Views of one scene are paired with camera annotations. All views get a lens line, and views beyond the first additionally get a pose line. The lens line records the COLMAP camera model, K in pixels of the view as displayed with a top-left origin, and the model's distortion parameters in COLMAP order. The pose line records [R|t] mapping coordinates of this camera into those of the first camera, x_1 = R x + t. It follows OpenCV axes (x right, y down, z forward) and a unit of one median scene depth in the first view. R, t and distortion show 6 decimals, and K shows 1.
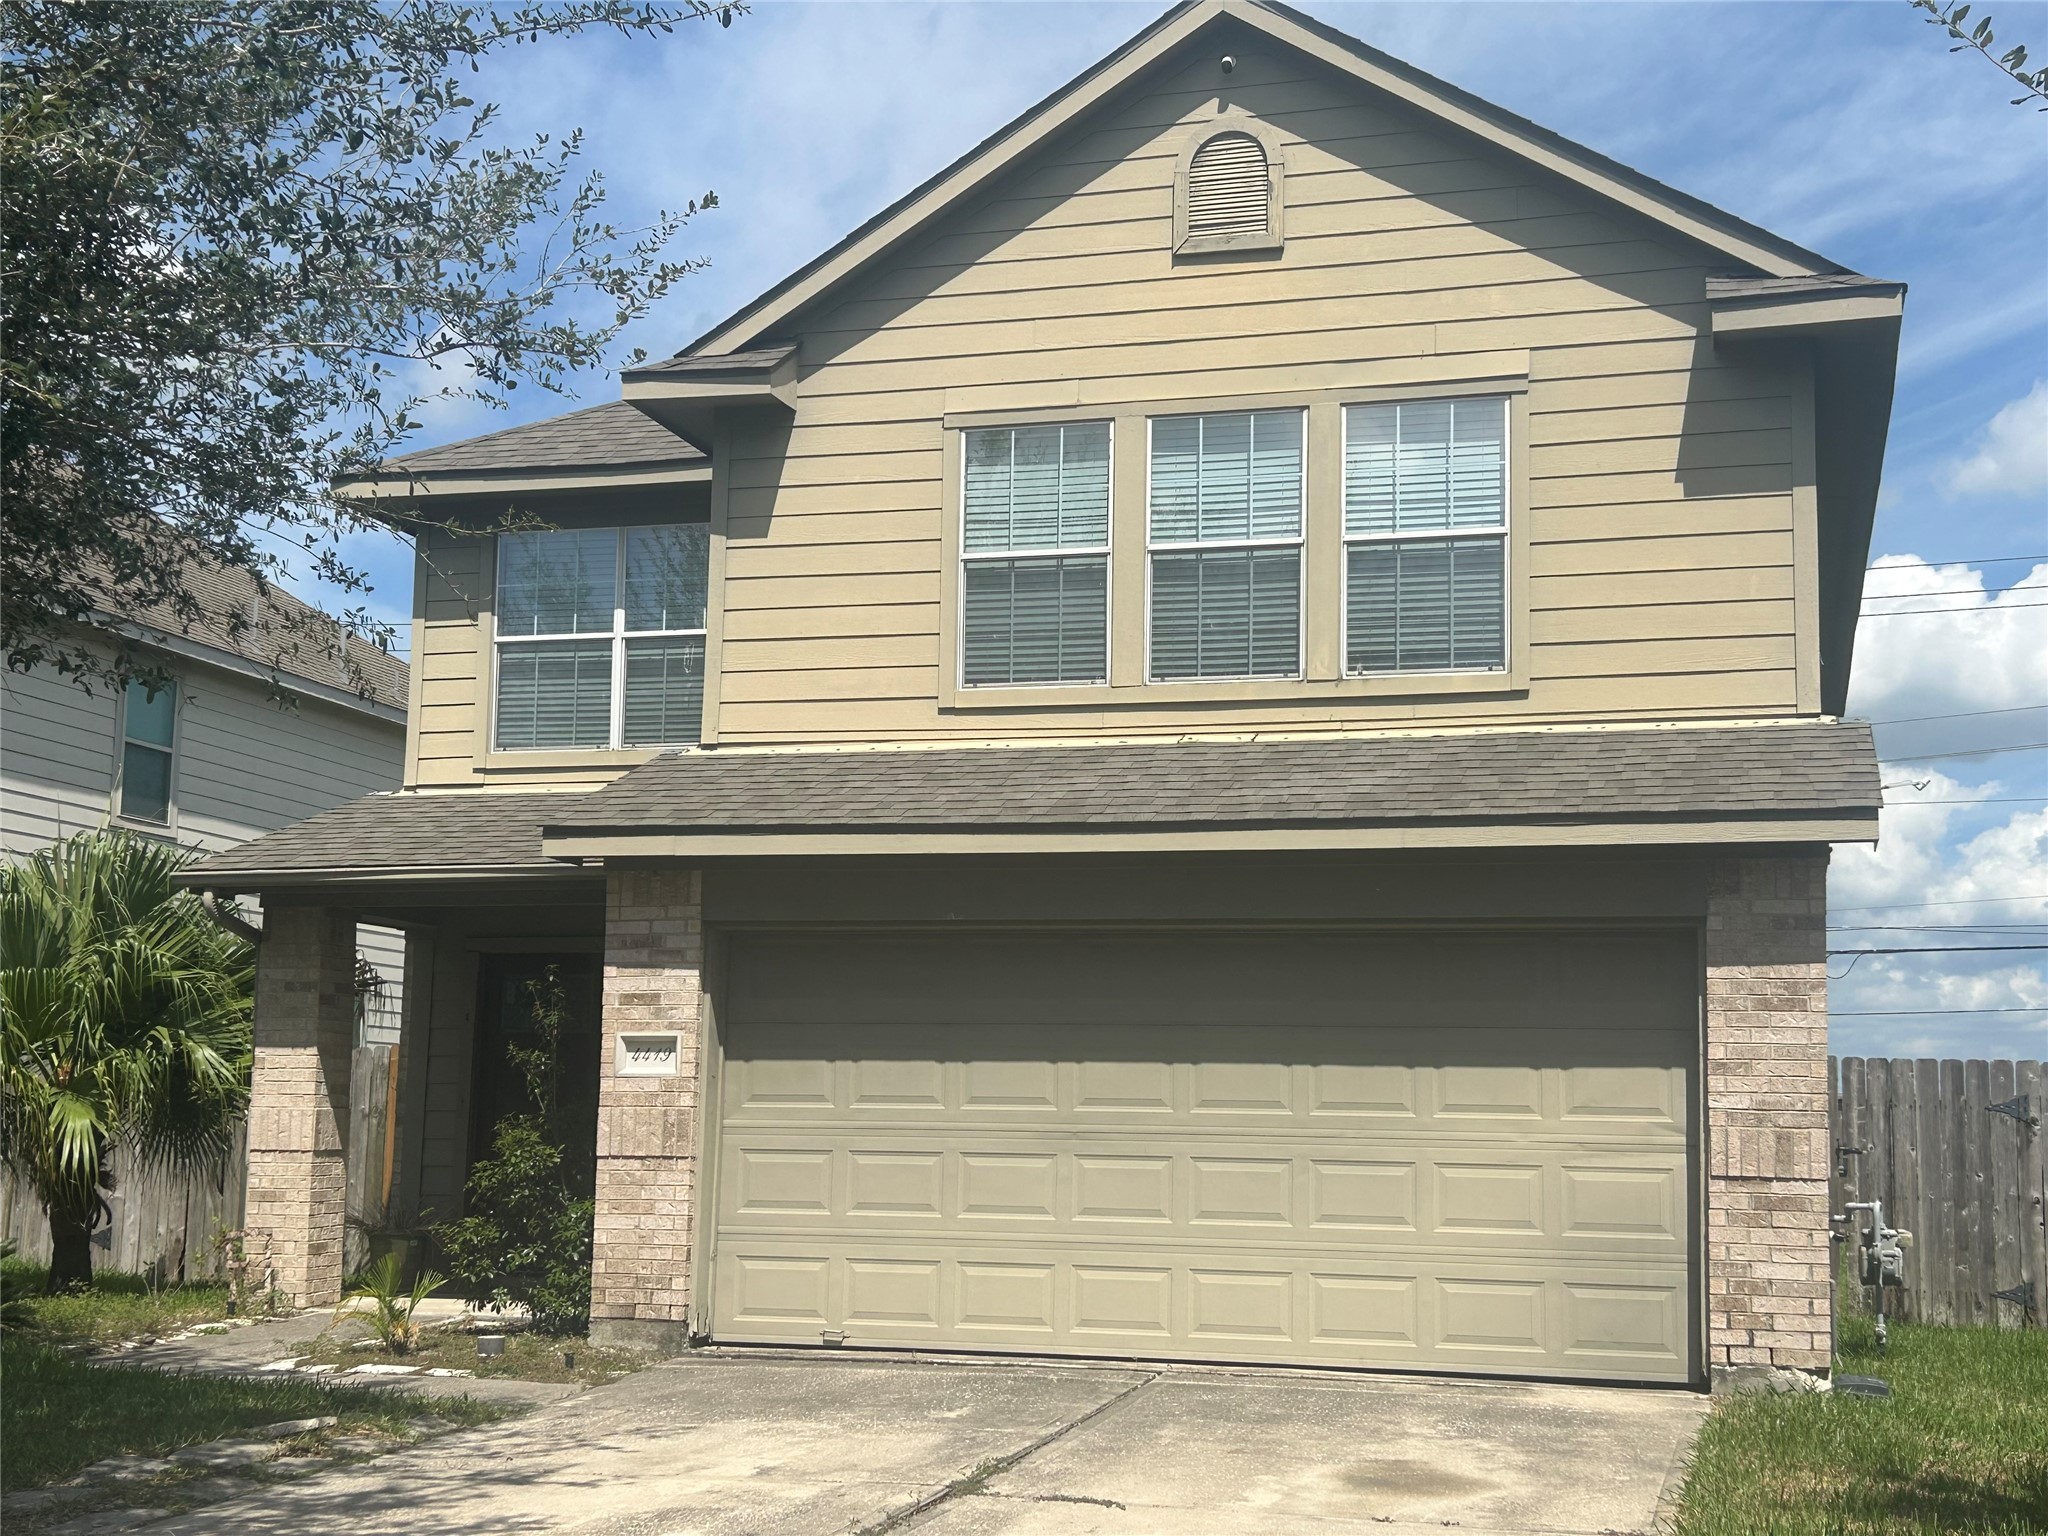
lens RADIAL K [[2616.1, 0, 1024.0], [0, 2616.1, 768.0], [0, 0, 1]] dist [0.080337, -0.084616]
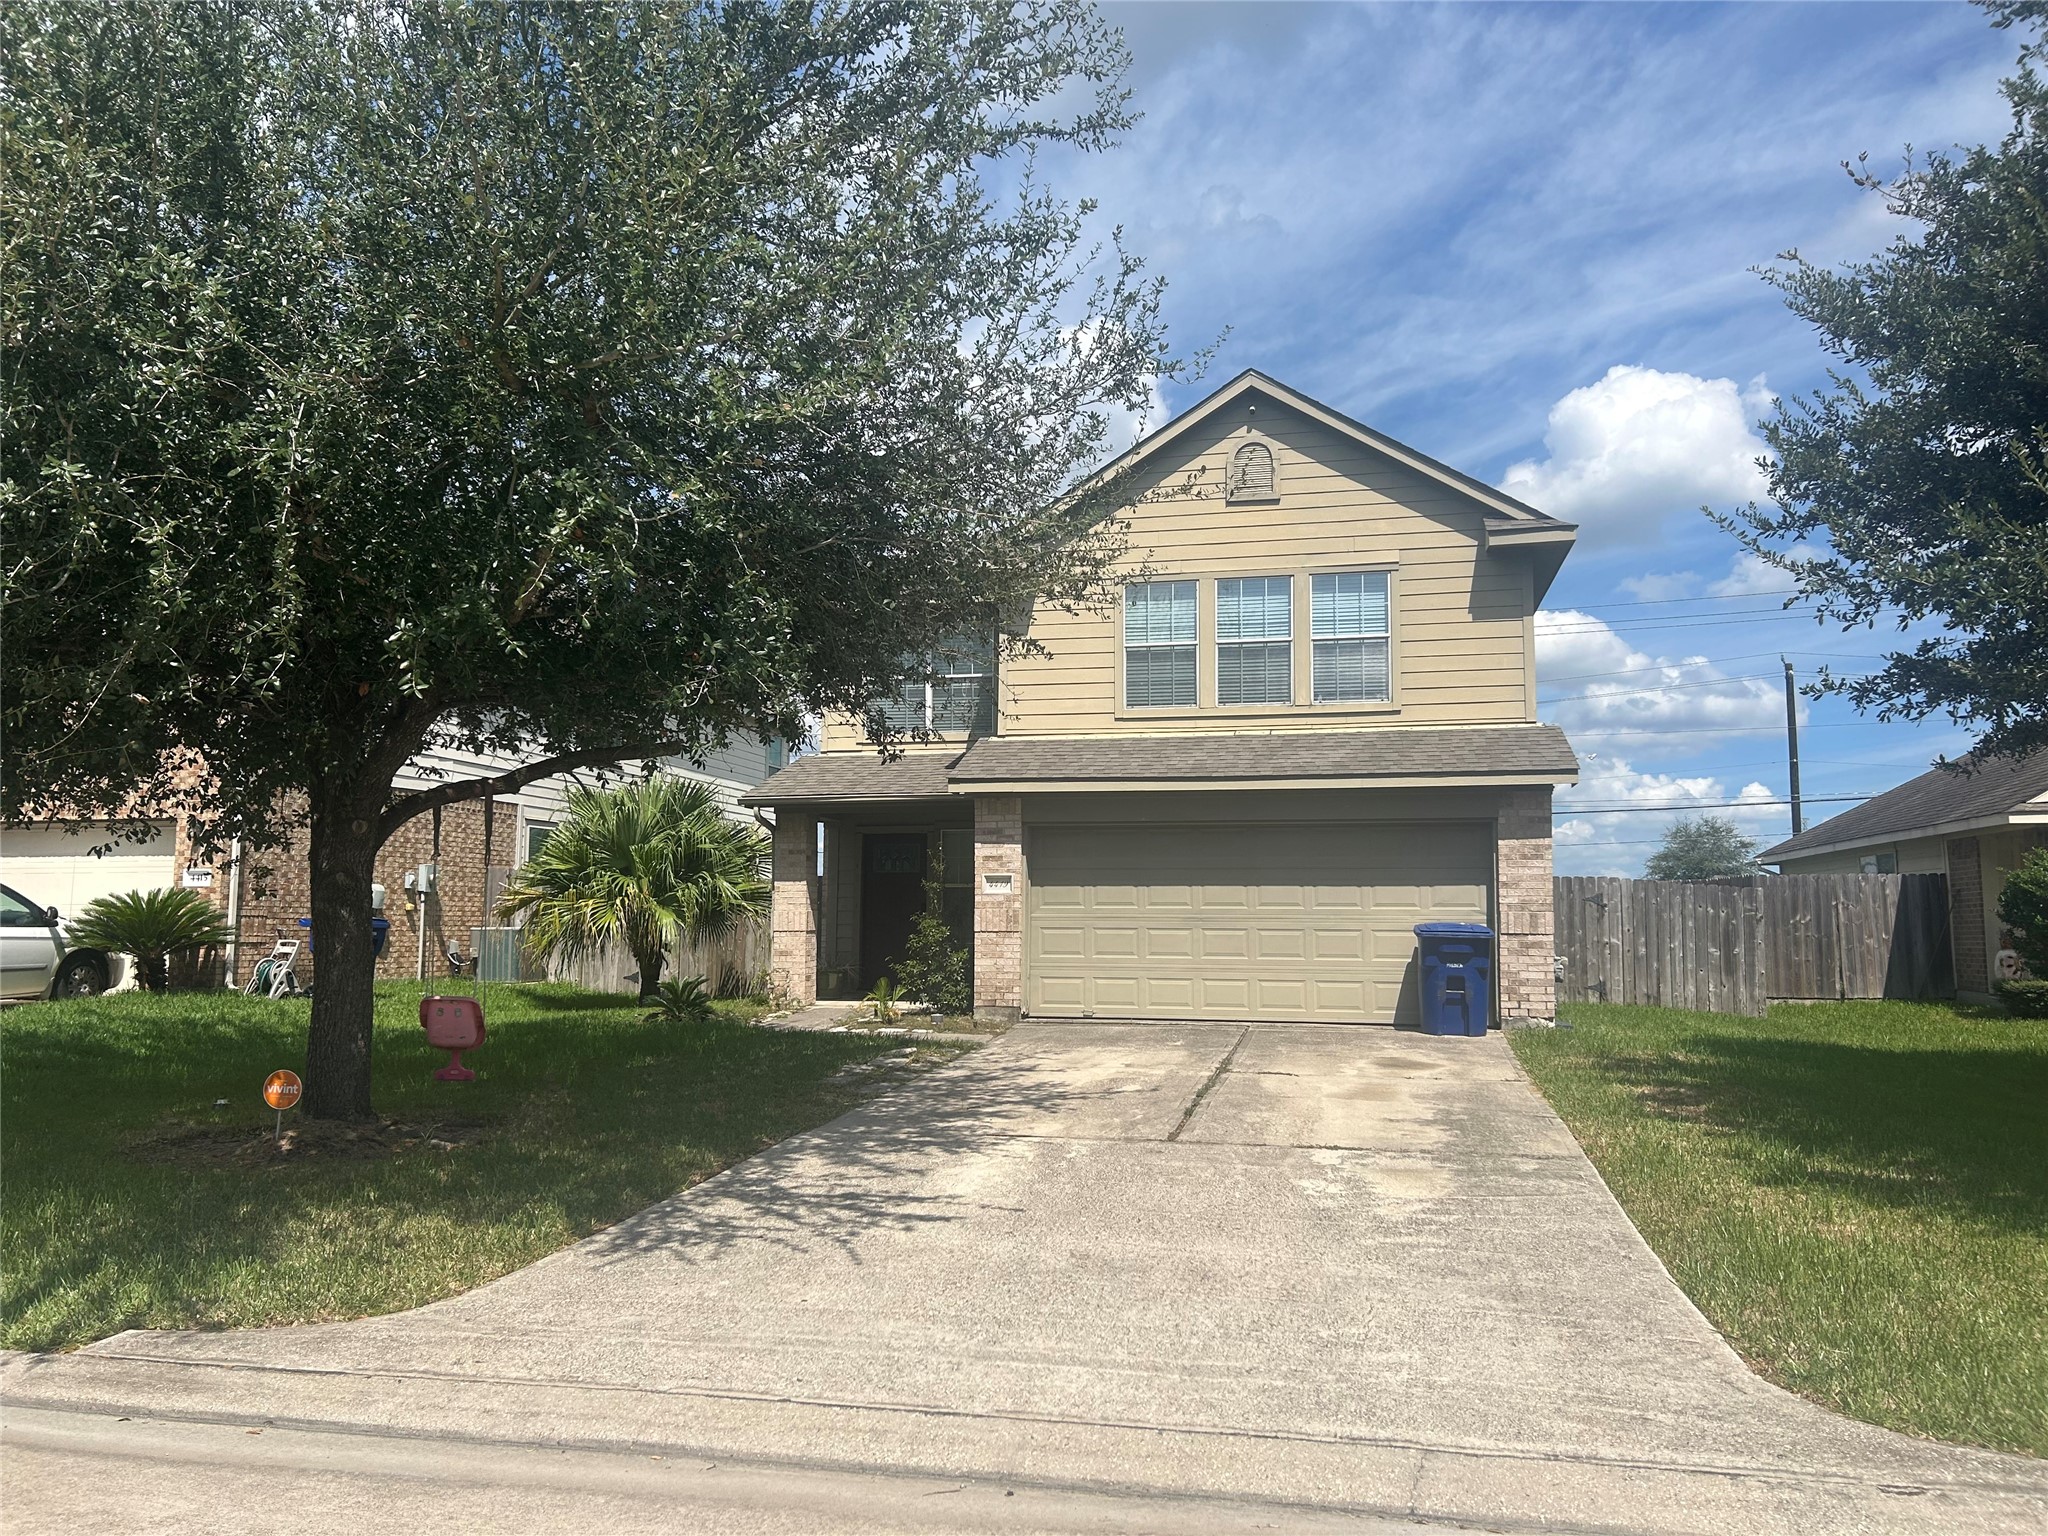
lens RADIAL K [[1525.1, 0, 1024.0], [0, 1525.1, 768.0], [0, 0, 1]] dist [0.057991, -0.000956]
pose [[0.997613, -0.007156, 0.068676, -0.202792], [0.004316, 0.999133, 0.041418, -0.035914], [-0.068913, -0.041023, 0.996779, -0.231666]]
